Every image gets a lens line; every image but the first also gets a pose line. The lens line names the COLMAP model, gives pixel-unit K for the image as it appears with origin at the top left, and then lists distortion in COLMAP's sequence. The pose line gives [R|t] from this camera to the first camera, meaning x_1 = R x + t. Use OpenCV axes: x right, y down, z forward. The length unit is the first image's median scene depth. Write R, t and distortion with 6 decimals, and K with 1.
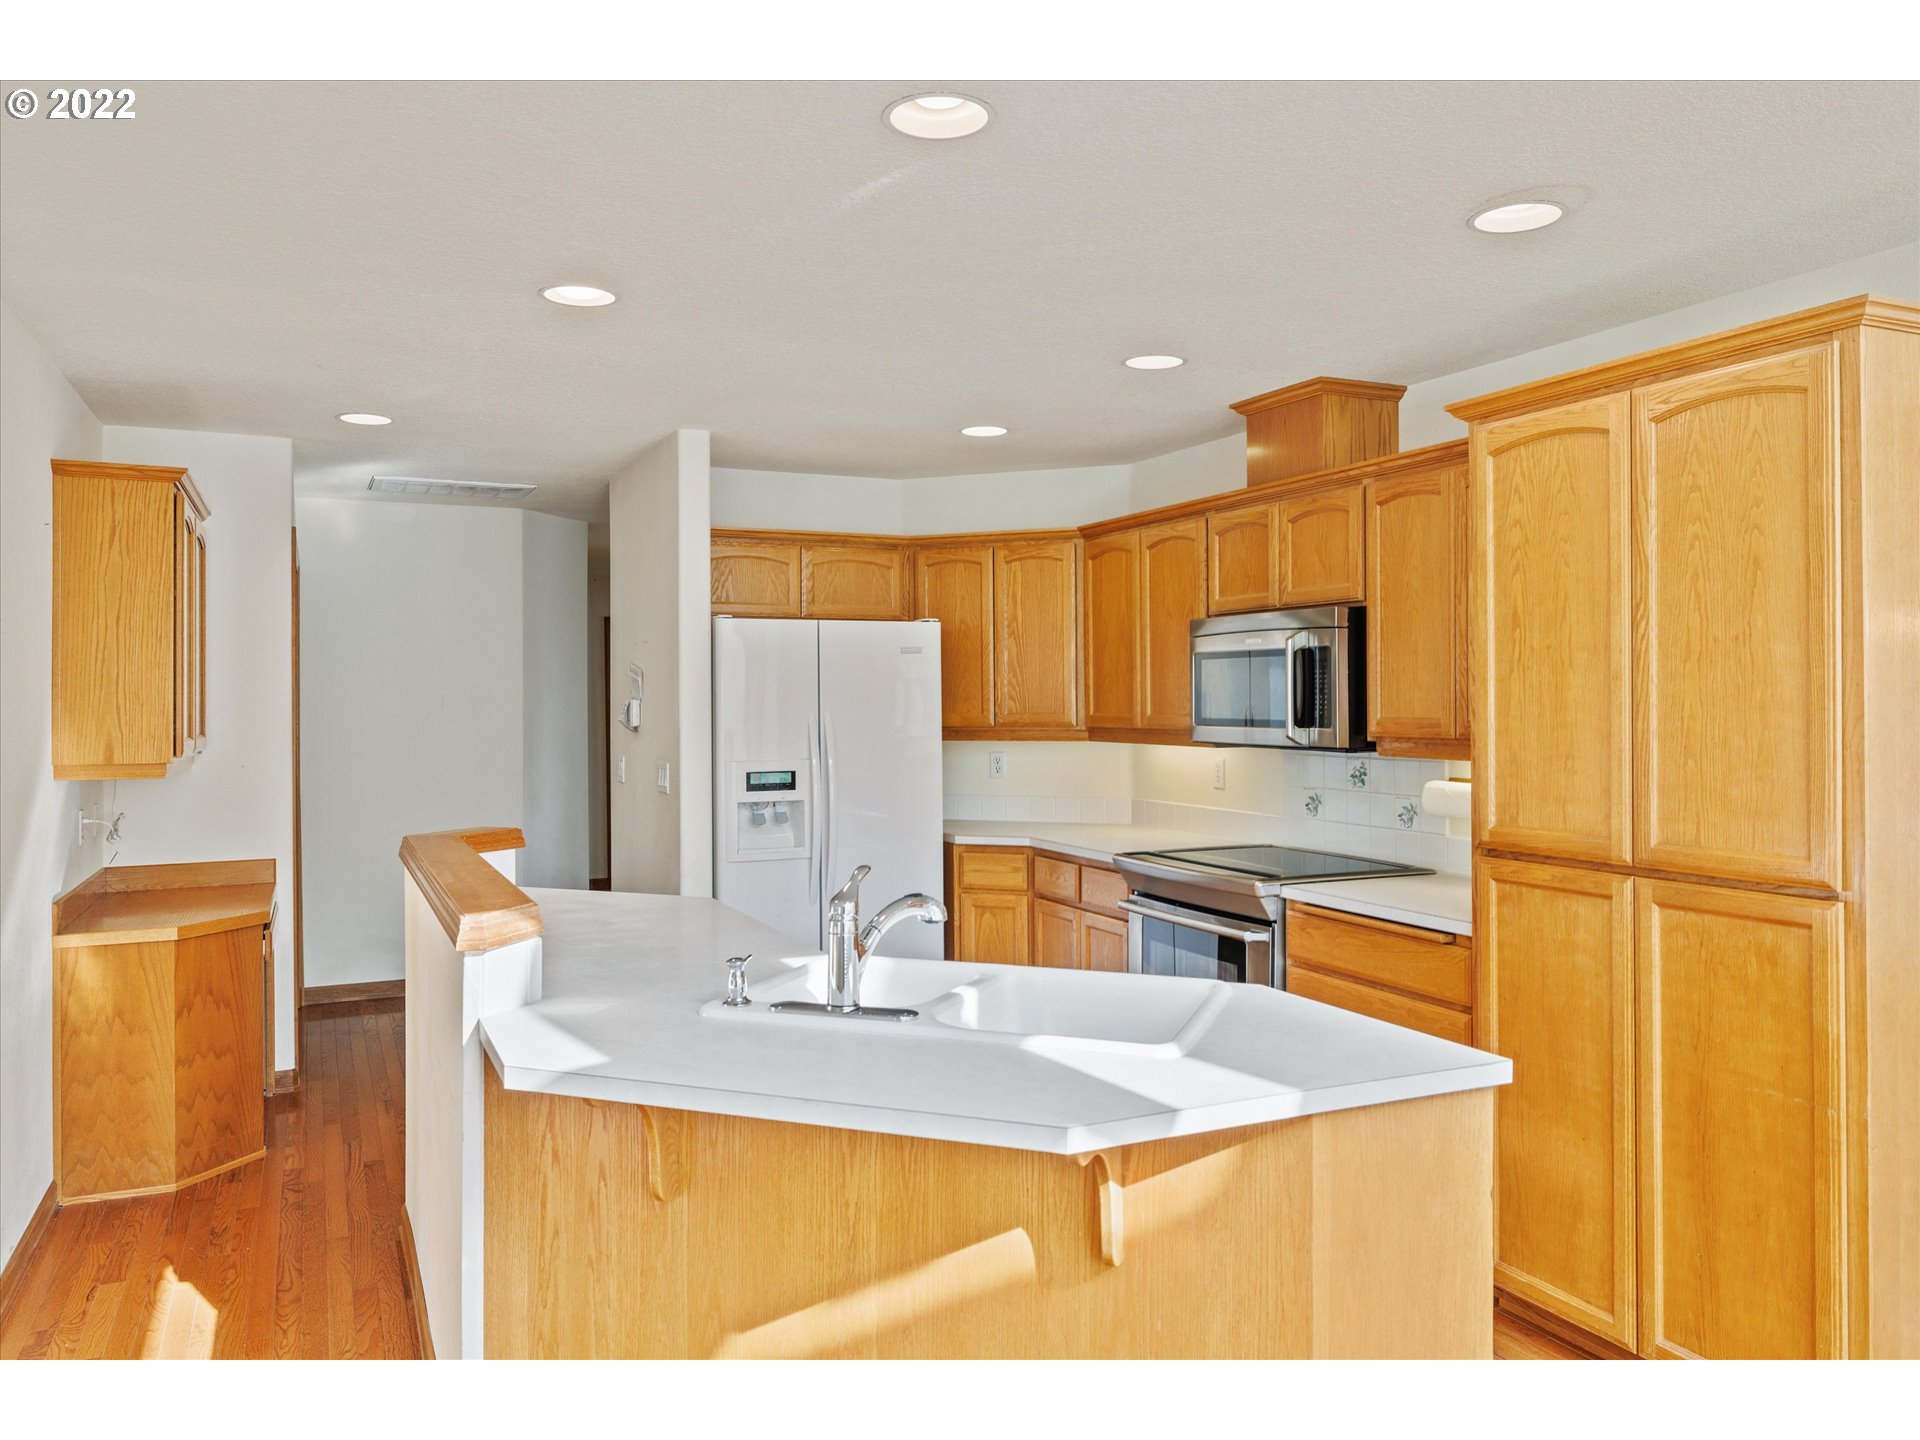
lens RADIAL K [[1383.6, 0, 960.3], [0, 1383.6, 713.2], [0, 0, 1]] dist [-0.012599, -0.002144]
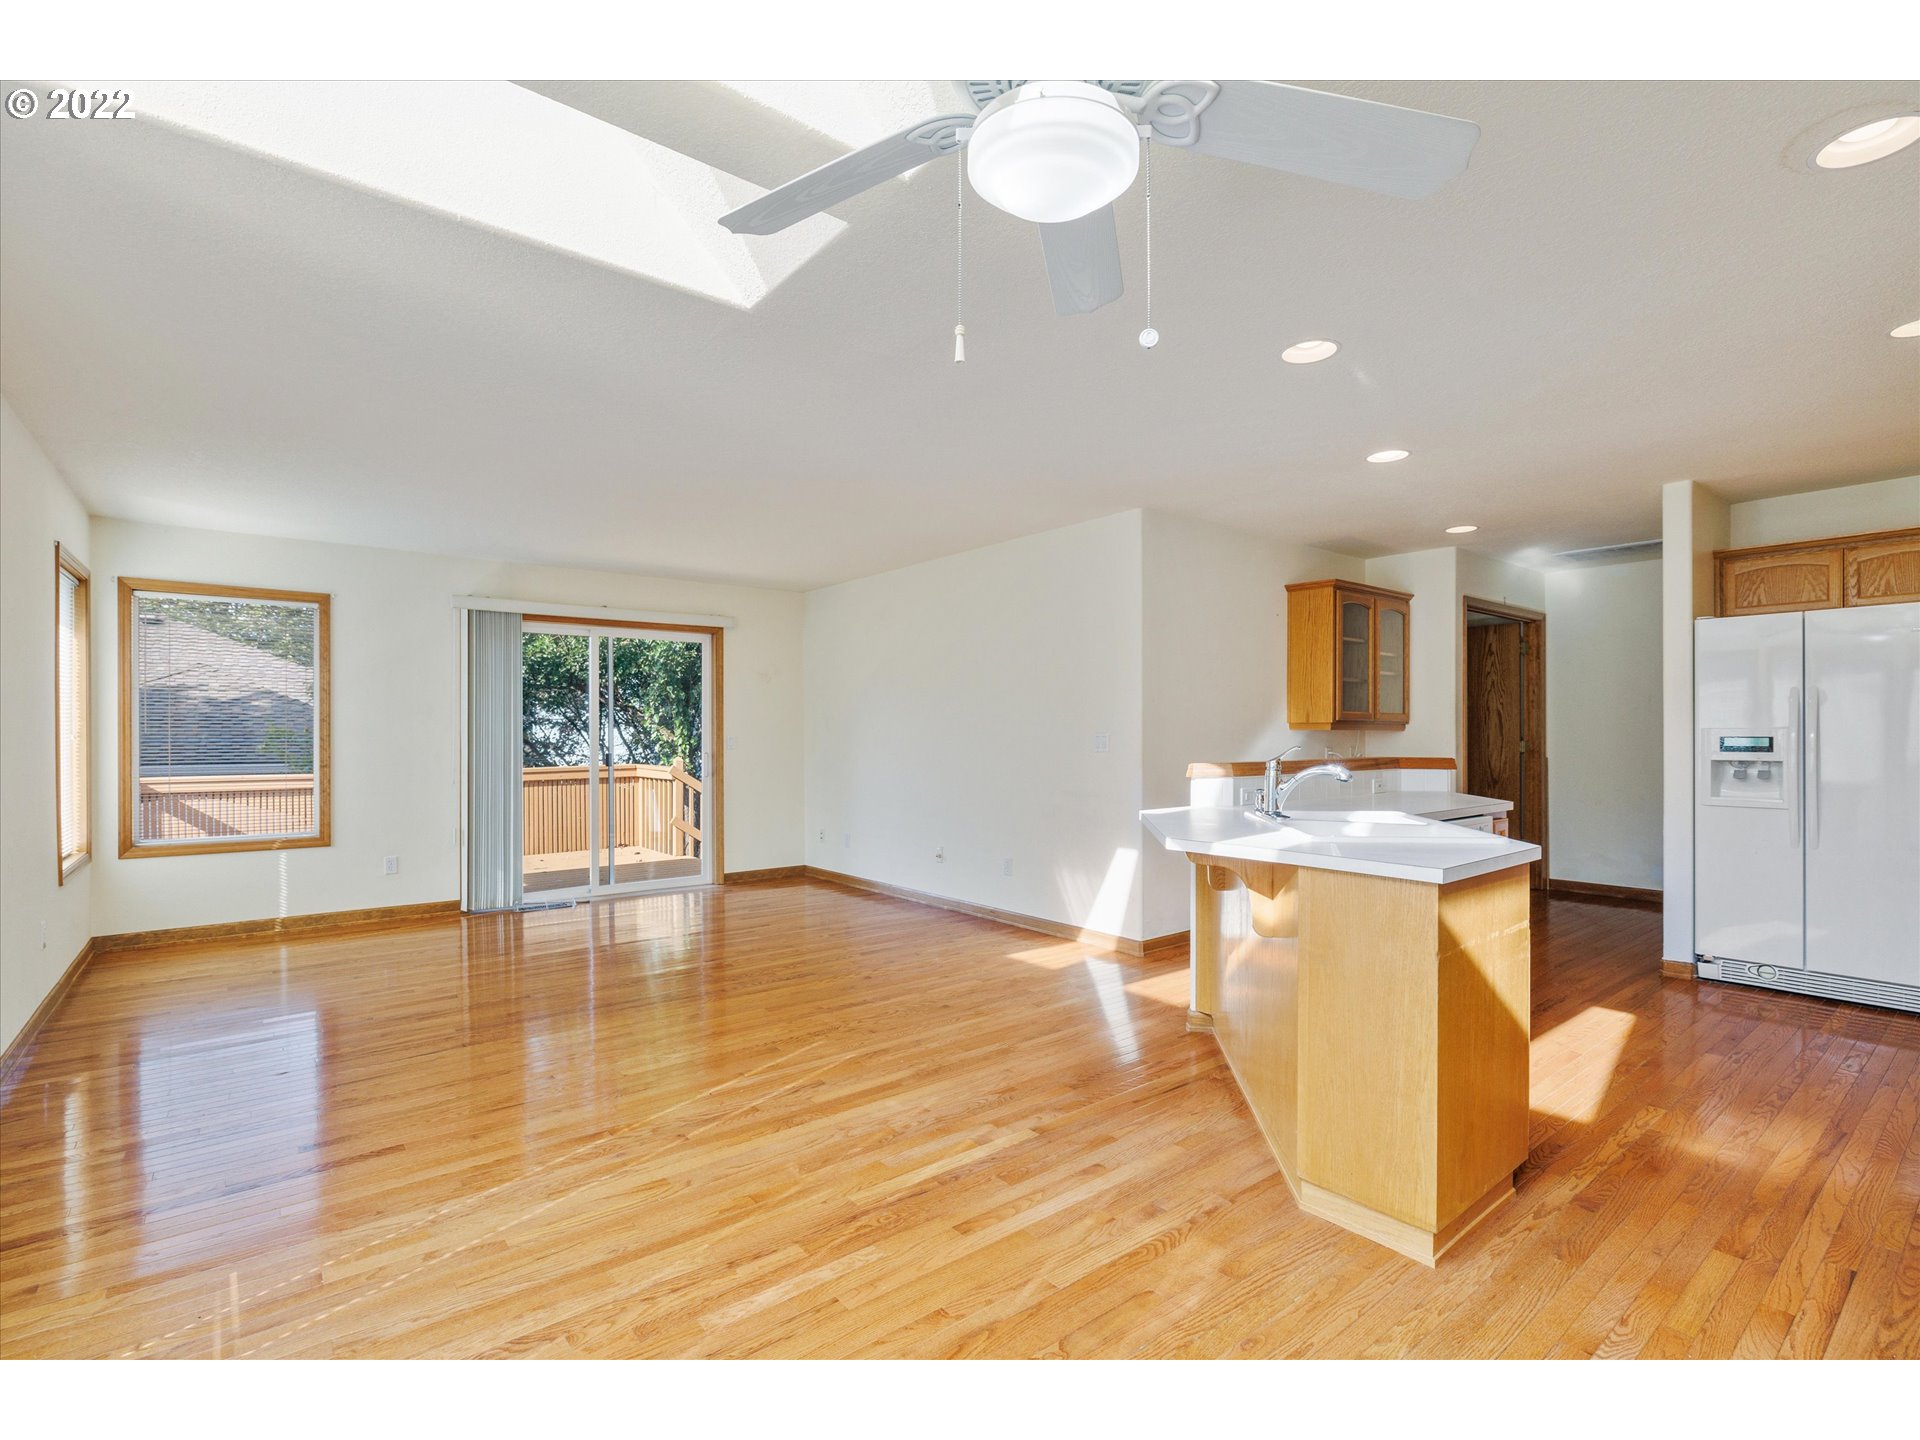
lens RADIAL K [[919.4, 0, 959.6], [0, 919.4, 728.0], [0, 0, 1]] dist [-0.006474, 0.001574]
pose [[0.241762, 0.003704, -0.970329, 0.610746], [0.000166, 0.999993, 0.003858, 0.037493], [0.970336, -0.001094, 0.241759, 0.123631]]
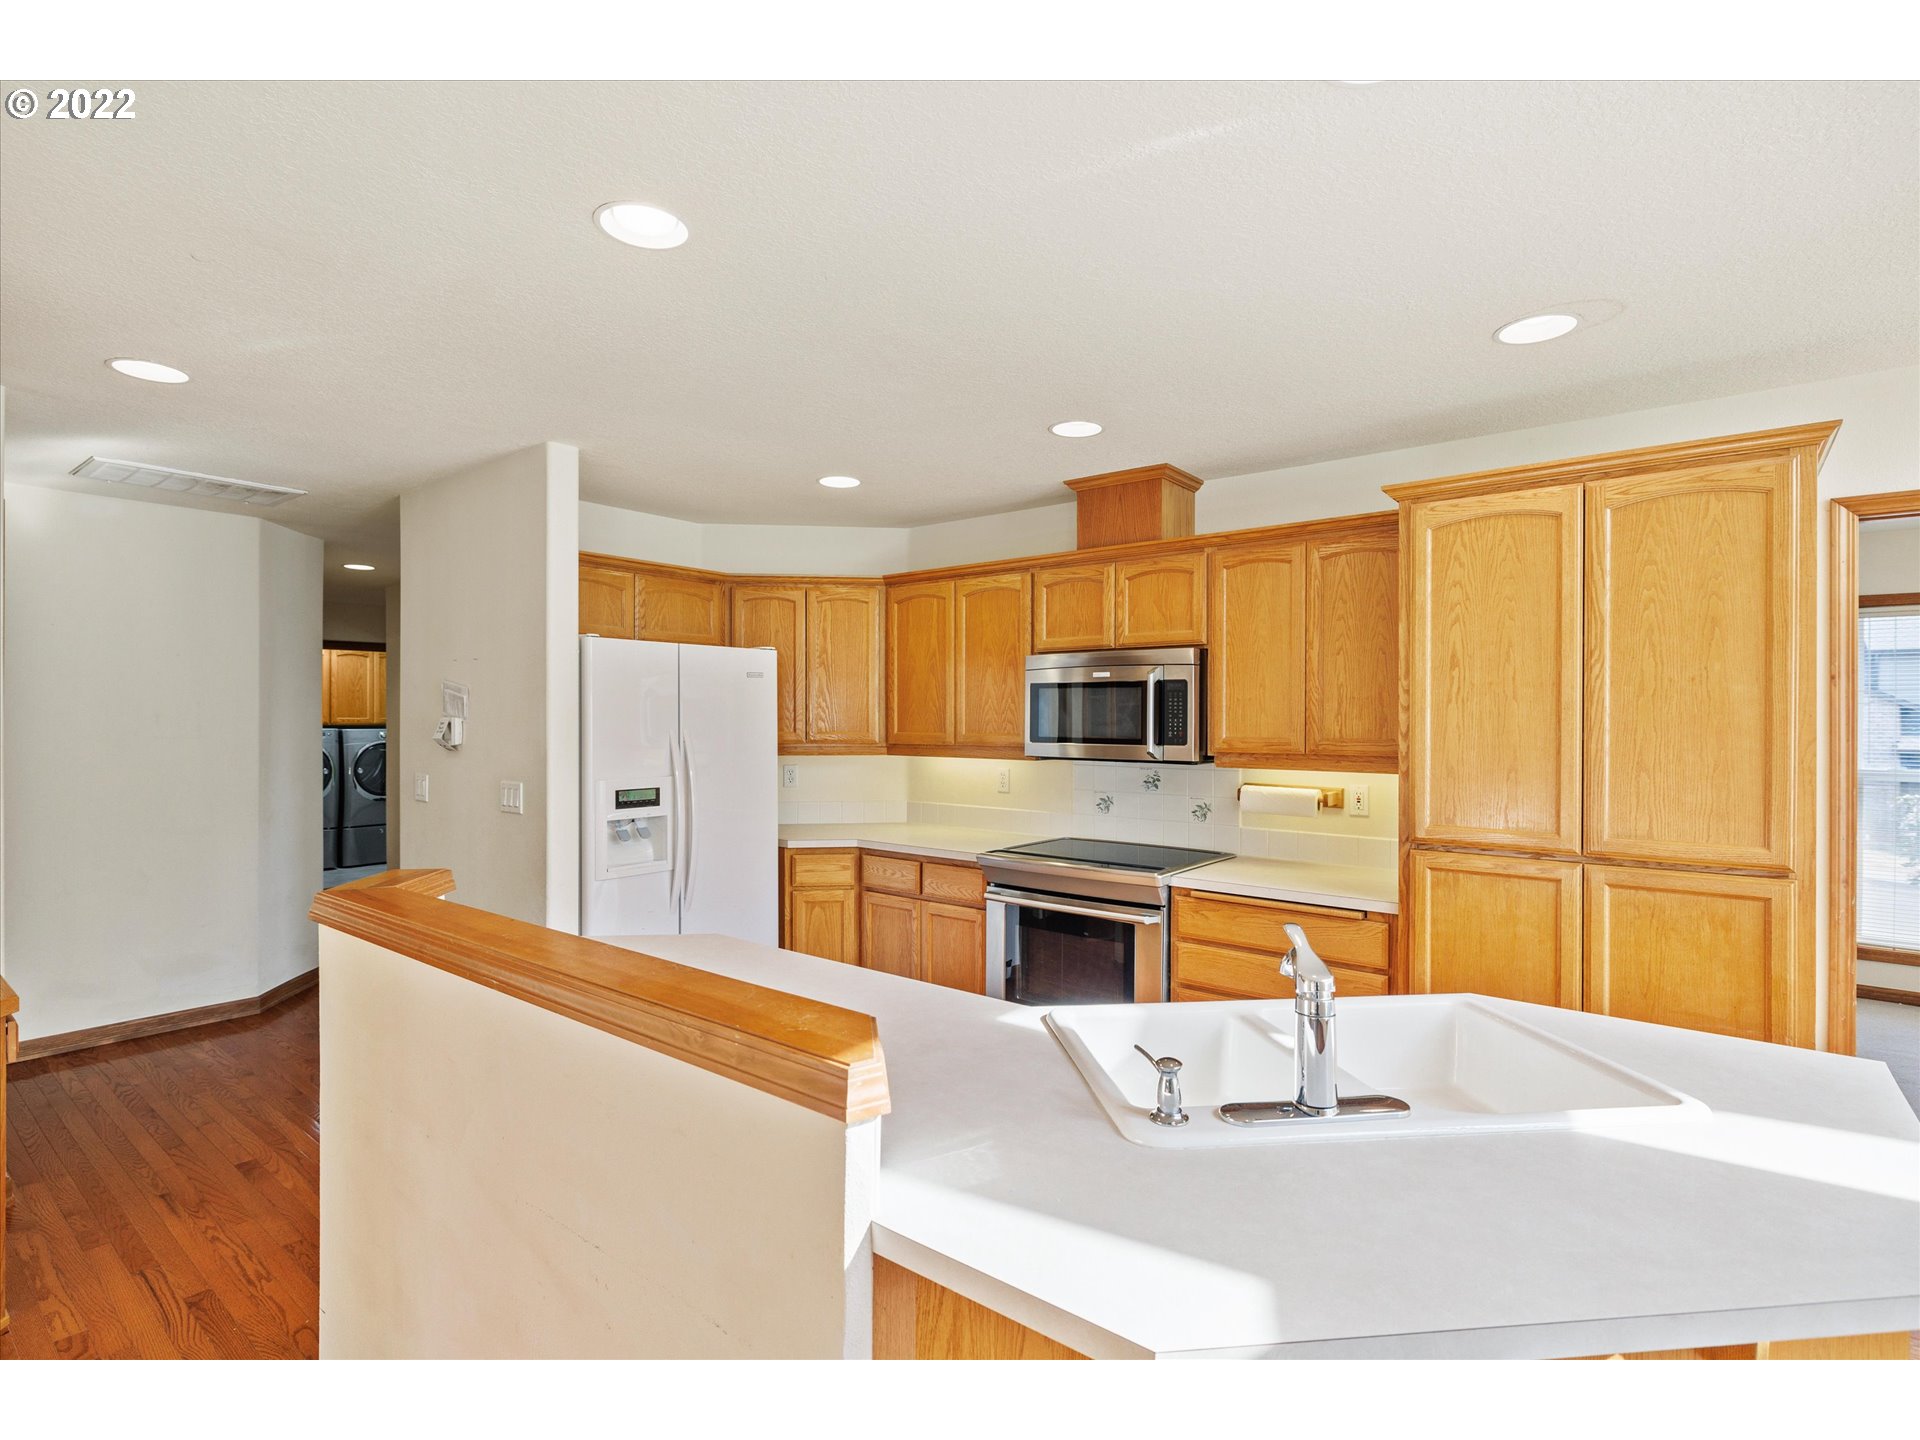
lens RADIAL K [[934.2, 0, 964.4], [0, 934.2, 724.8], [0, 0, 1]] dist [-0.004714, 0.000220]
pose [[0.893764, 0.004525, 0.448515, -0.282275], [-0.002699, 0.999985, -0.004710, -0.003333], [-0.448530, 0.002999, 0.893763, 0.331901]]
